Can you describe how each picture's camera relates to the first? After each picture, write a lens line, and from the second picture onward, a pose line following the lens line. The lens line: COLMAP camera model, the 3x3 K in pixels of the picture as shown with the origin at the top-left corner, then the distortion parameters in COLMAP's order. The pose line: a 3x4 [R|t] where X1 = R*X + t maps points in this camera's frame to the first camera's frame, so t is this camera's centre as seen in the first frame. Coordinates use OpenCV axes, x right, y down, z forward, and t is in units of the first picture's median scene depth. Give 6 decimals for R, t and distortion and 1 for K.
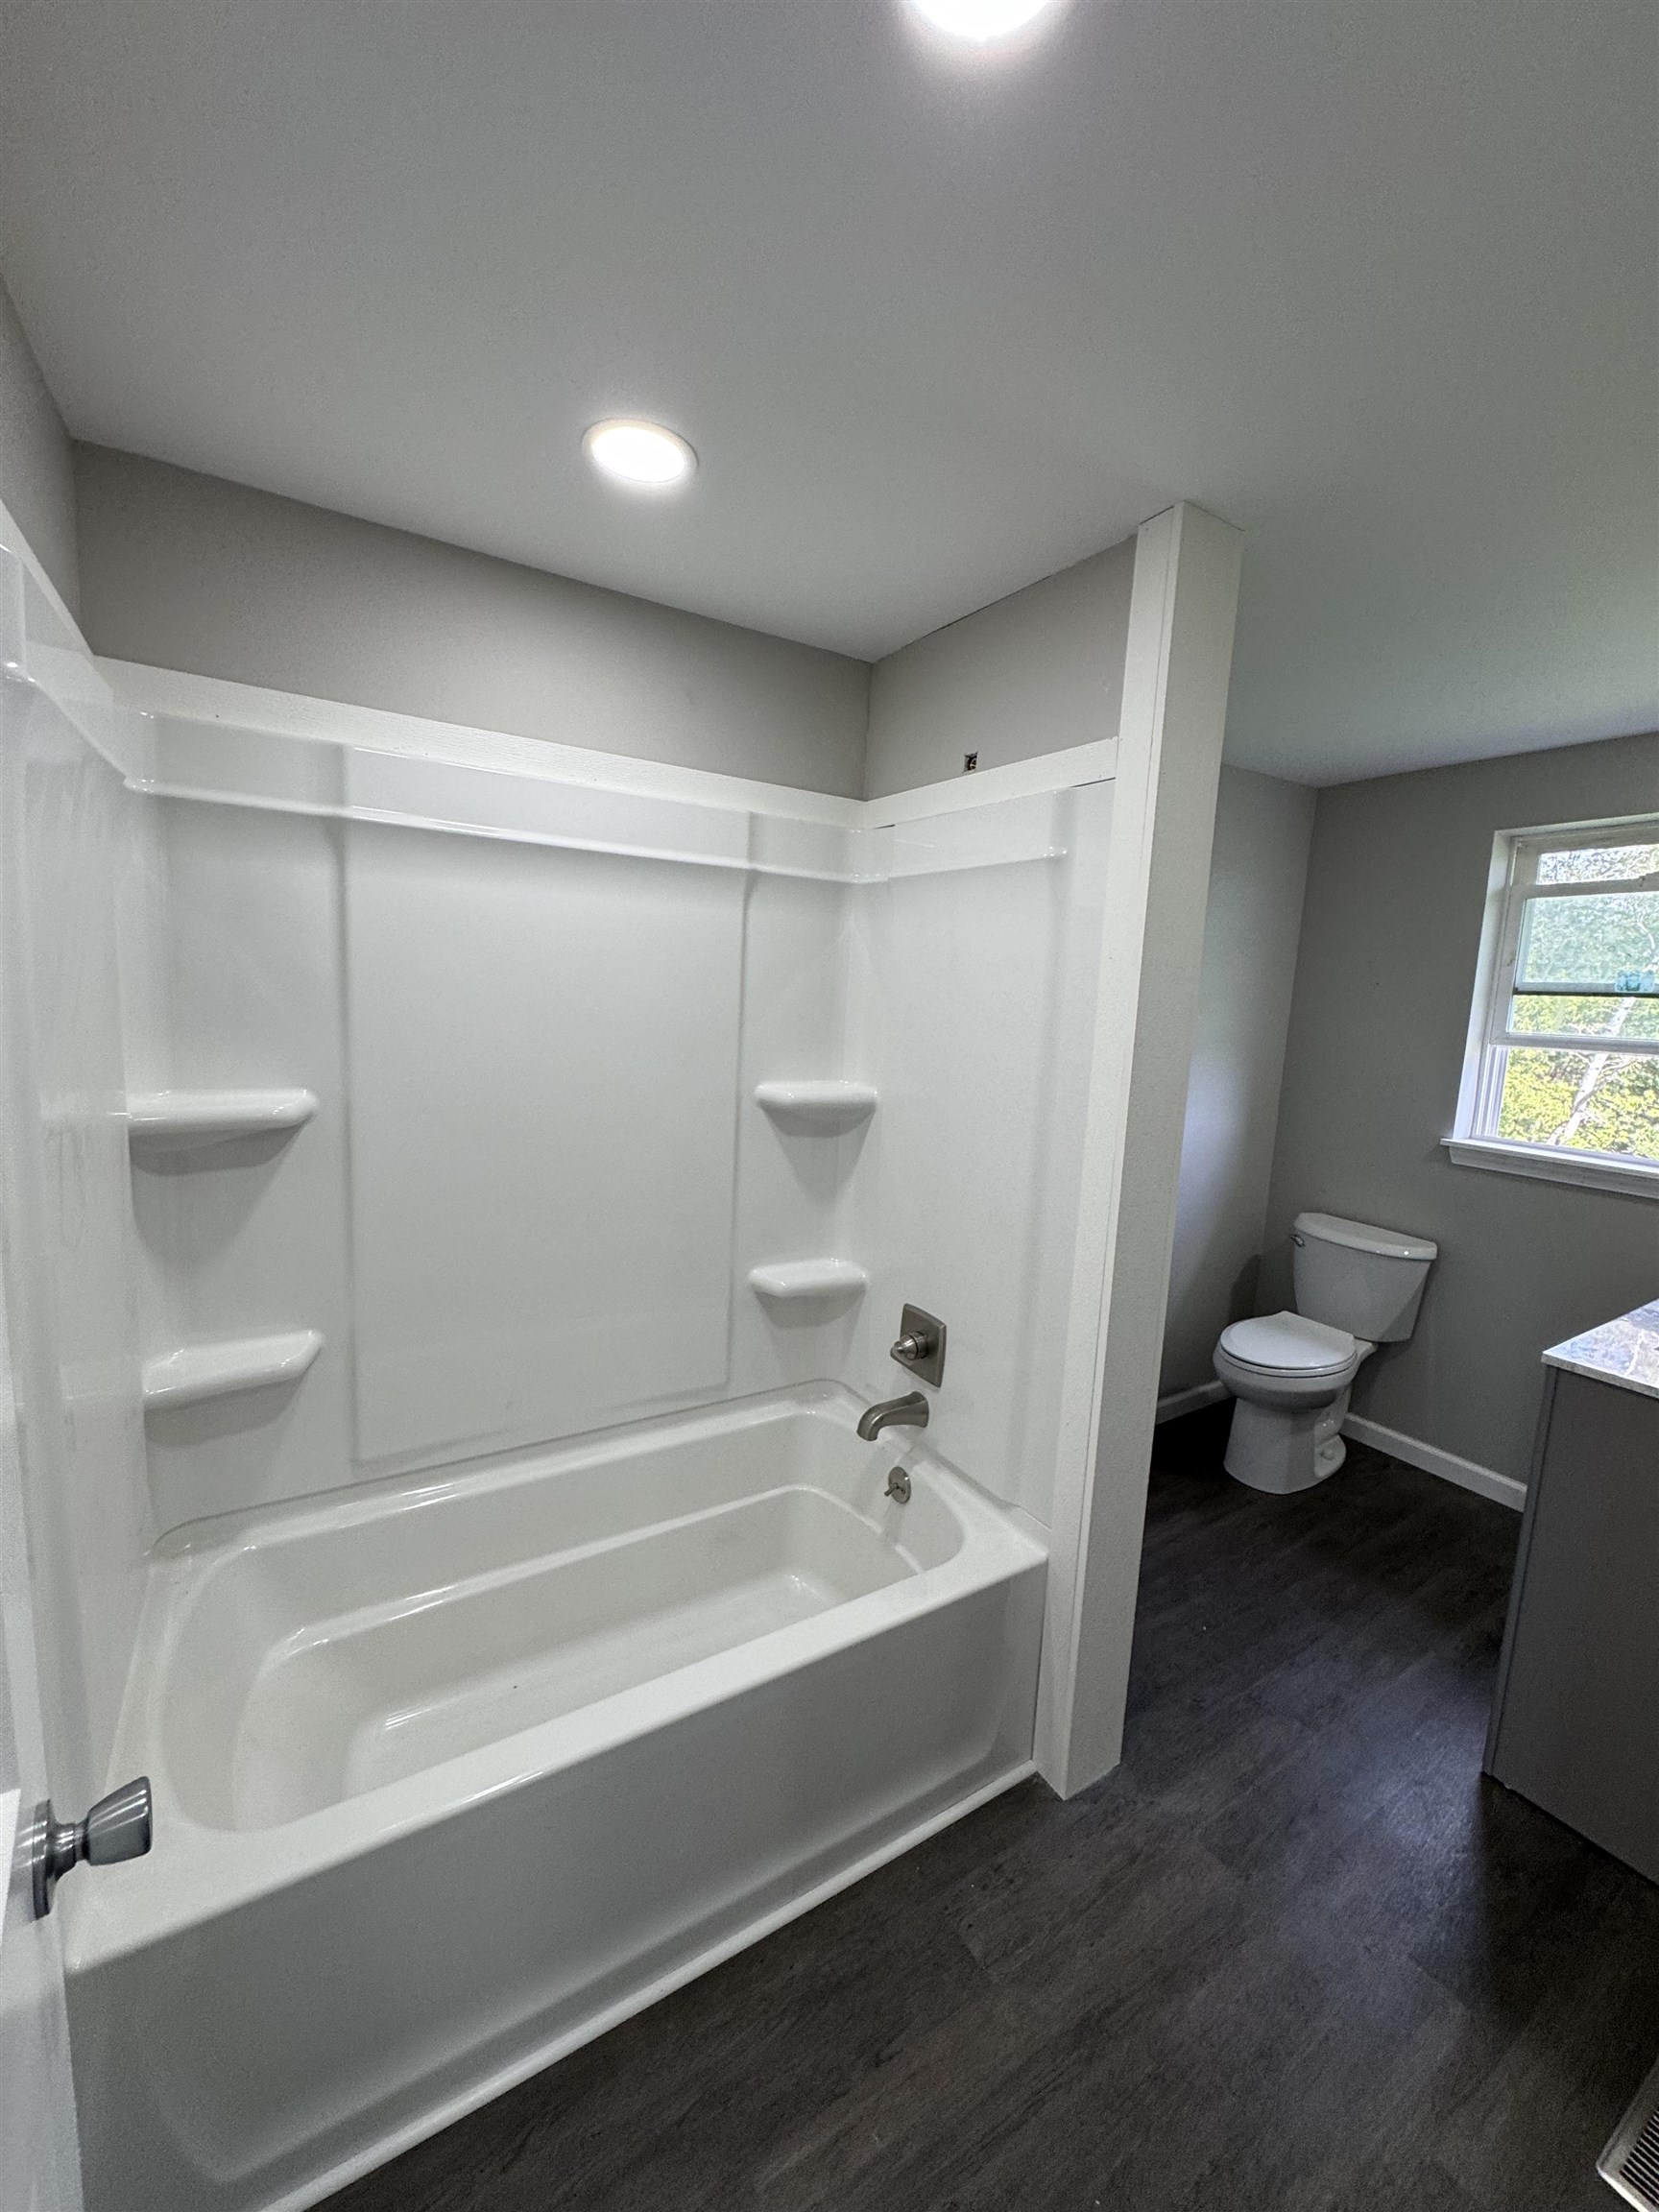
lens RADIAL K [[880.9, 0, 828.0], [0, 880.9, 1107.0], [0, 0, 1]] dist [-0.004089, 0.000135]
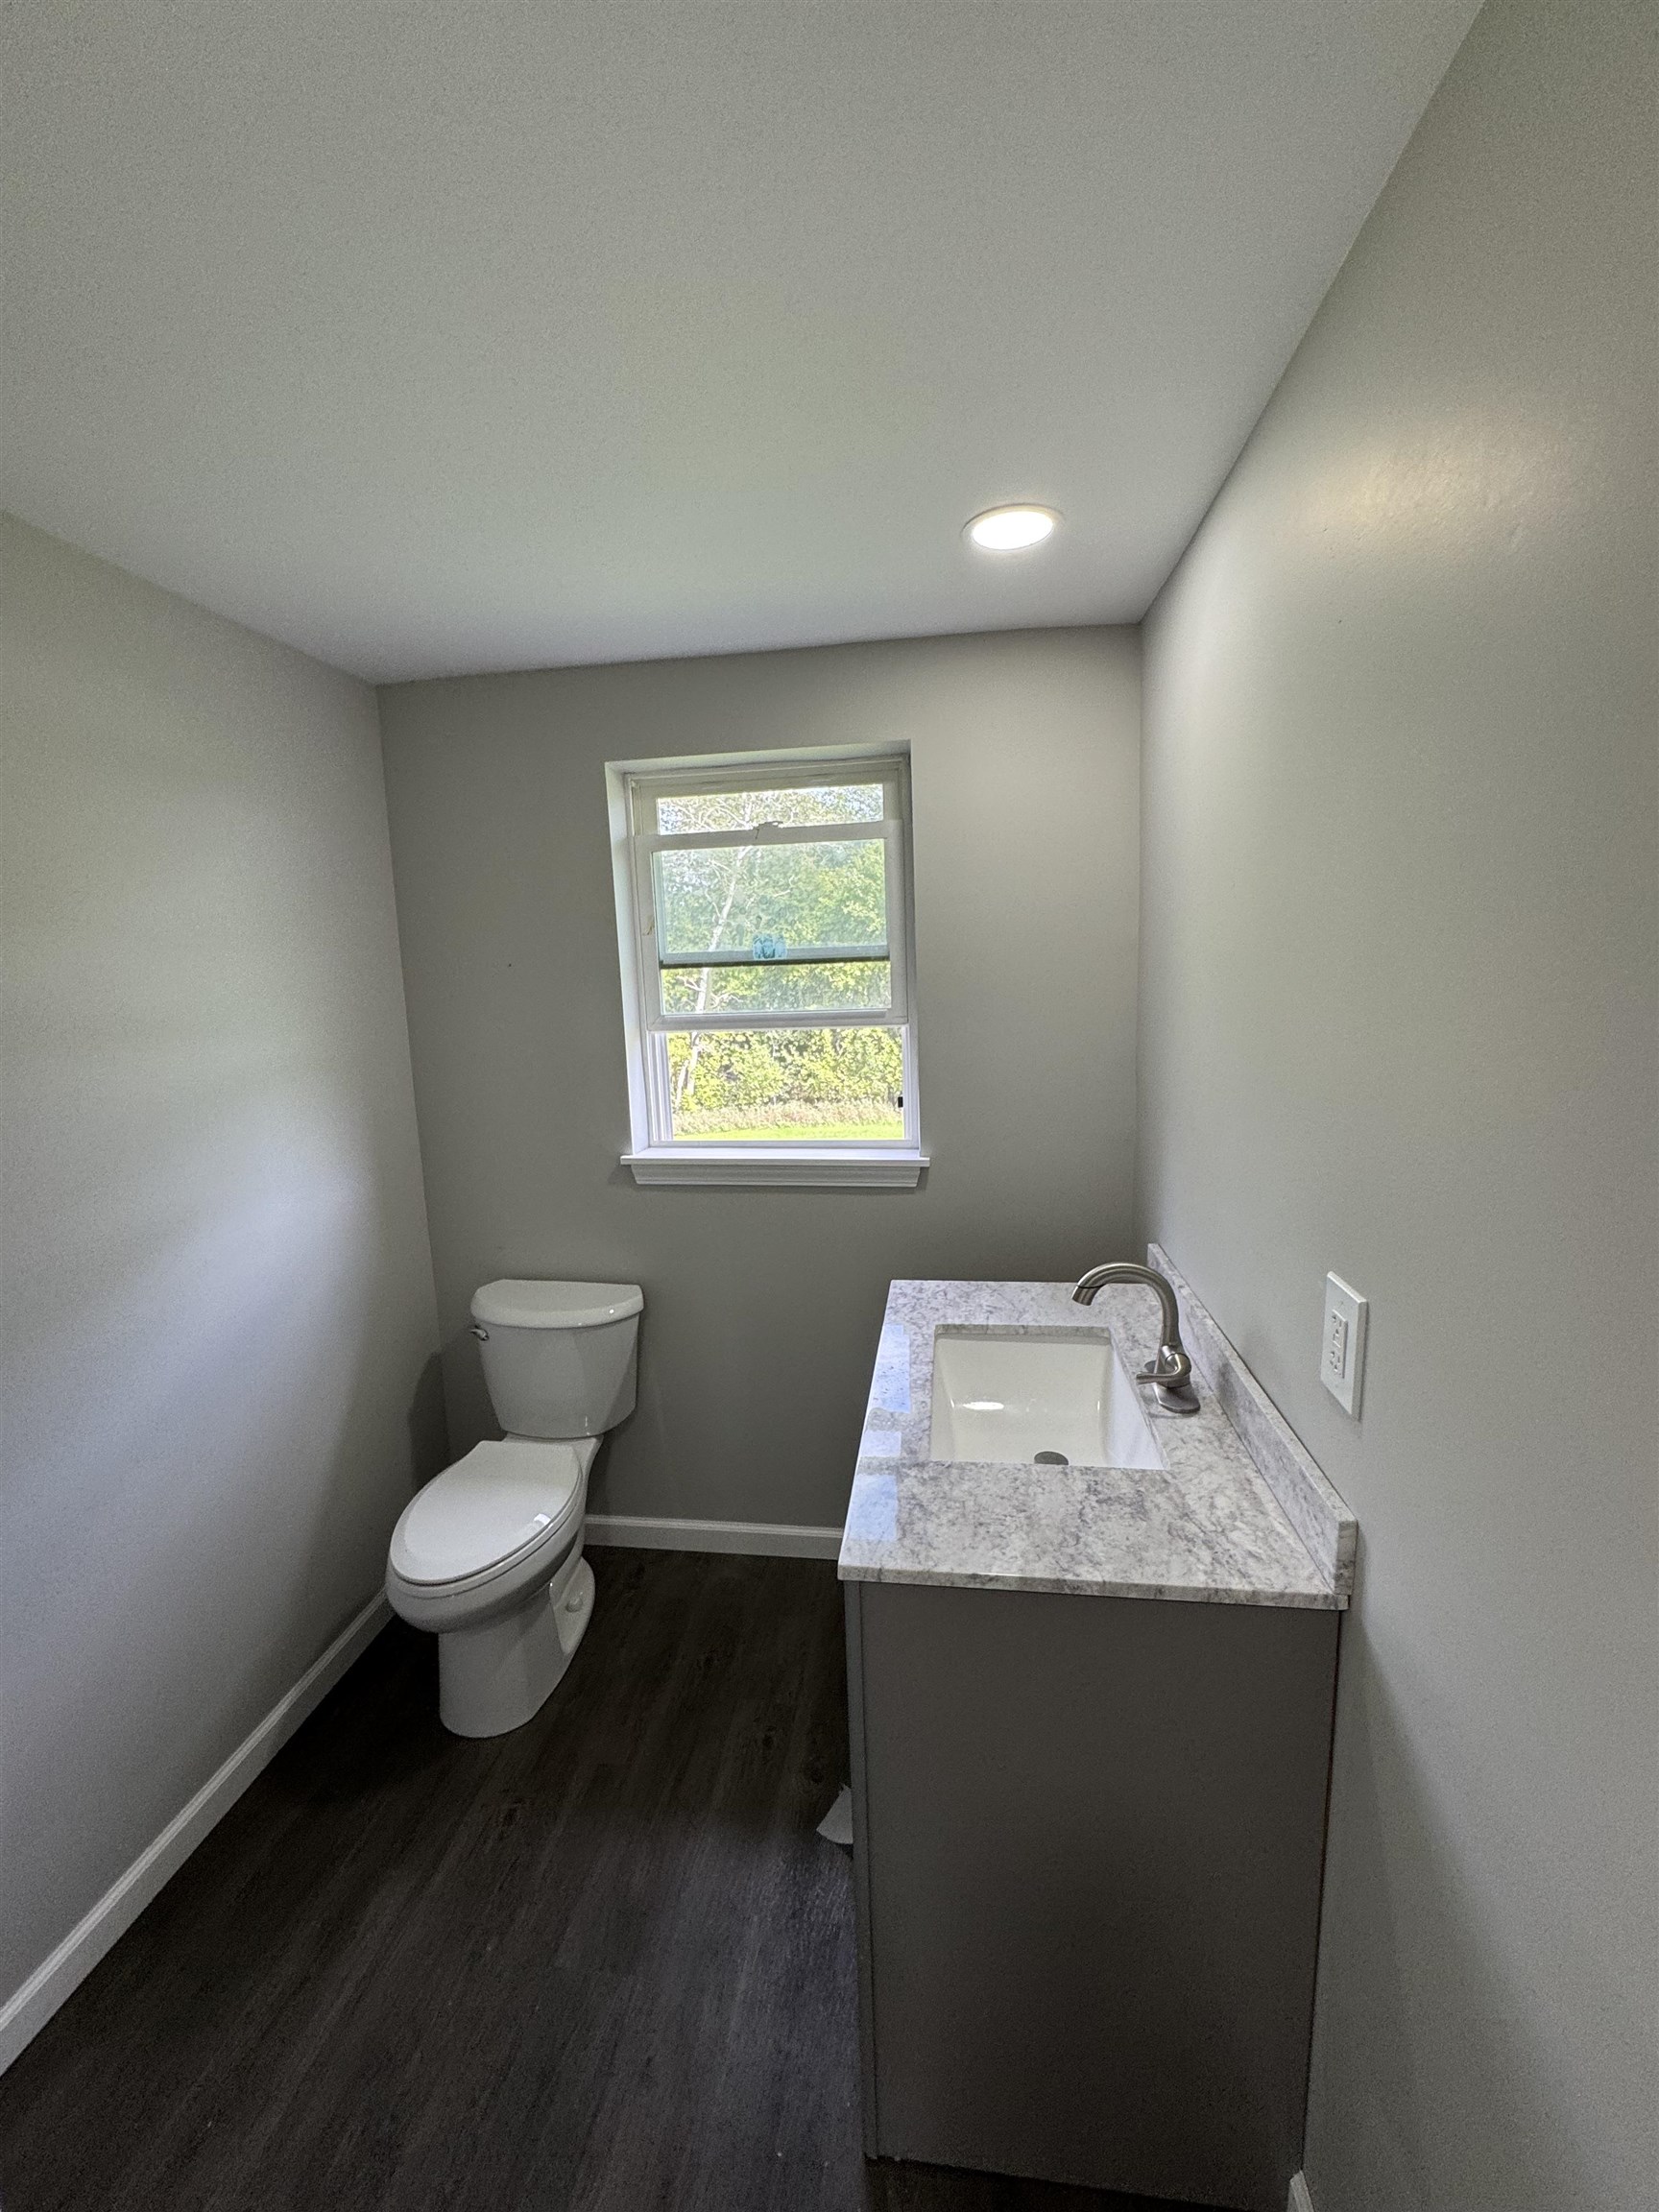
lens RADIAL K [[880.9, 0, 834.3], [0, 880.9, 1109.9], [0, 0, 1]] dist [-0.004089, 0.000135]
pose [[0.636730, -0.184636, 0.748655, 0.238741], [0.159650, 0.981438, 0.106263, -0.059503], [-0.754378, 0.051862, 0.654388, 0.339932]]
